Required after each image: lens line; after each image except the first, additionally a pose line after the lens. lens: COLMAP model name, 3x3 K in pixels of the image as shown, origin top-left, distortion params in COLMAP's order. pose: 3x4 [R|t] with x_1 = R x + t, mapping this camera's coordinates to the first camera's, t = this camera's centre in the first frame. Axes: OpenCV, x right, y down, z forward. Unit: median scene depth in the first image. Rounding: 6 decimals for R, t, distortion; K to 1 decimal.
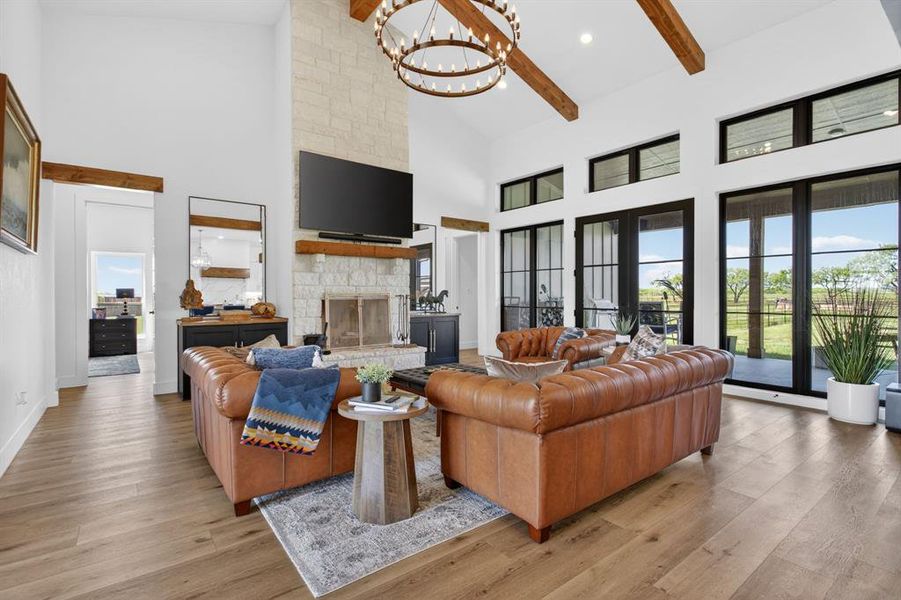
lens RADIAL K [[428.9, 0, 452.8], [0, 428.9, 300.2], [0, 0, 1]] dist [0.002097, 0.000824]
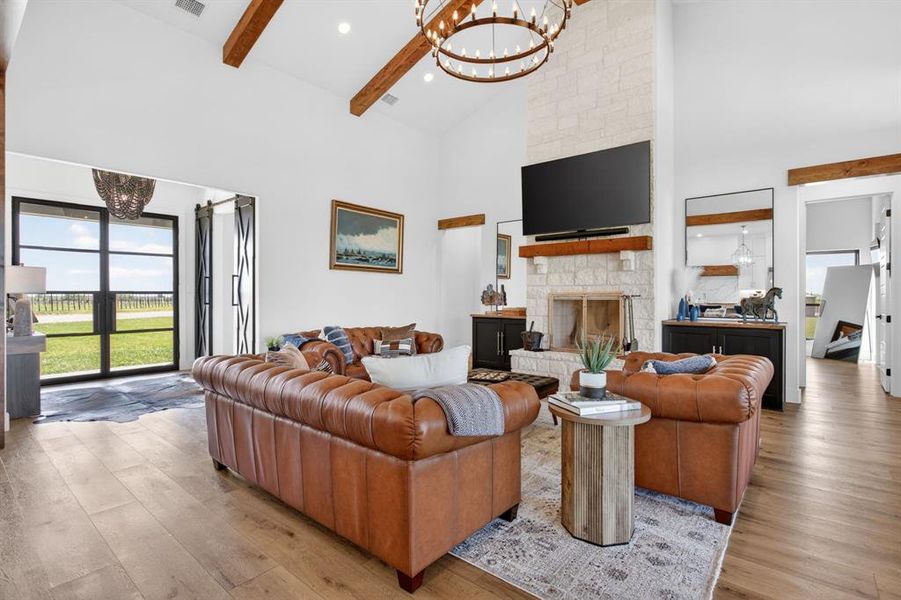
lens RADIAL K [[428.9, 0, 453.3], [0, 428.9, 297.9], [0, 0, 1]] dist [0.002097, 0.000824]
pose [[0.222221, 0.006617, -0.974974, 0.596636], [-0.008014, 0.999956, 0.004960, -0.007800], [0.974963, 0.006711, 0.222264, 0.487381]]
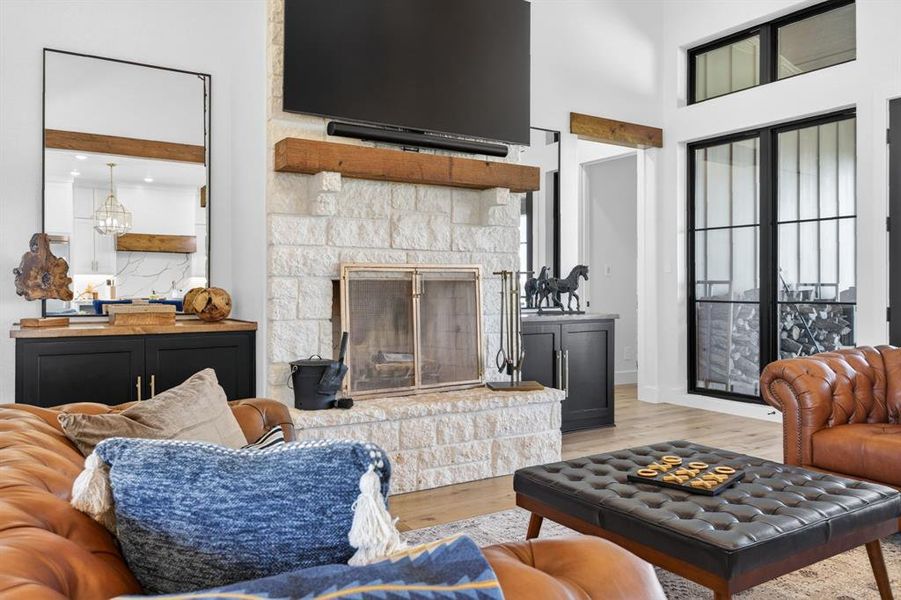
lens RADIAL K [[734.9, 0, 480.0], [0, 734.9, 286.3], [0, 0, 1]] dist [0.009475, -0.002021]
pose [[0.997064, 0.002880, -0.076521, -0.088861], [-0.003614, 0.999949, -0.009448, 0.010873], [0.076490, 0.009697, 0.997023, 0.240441]]
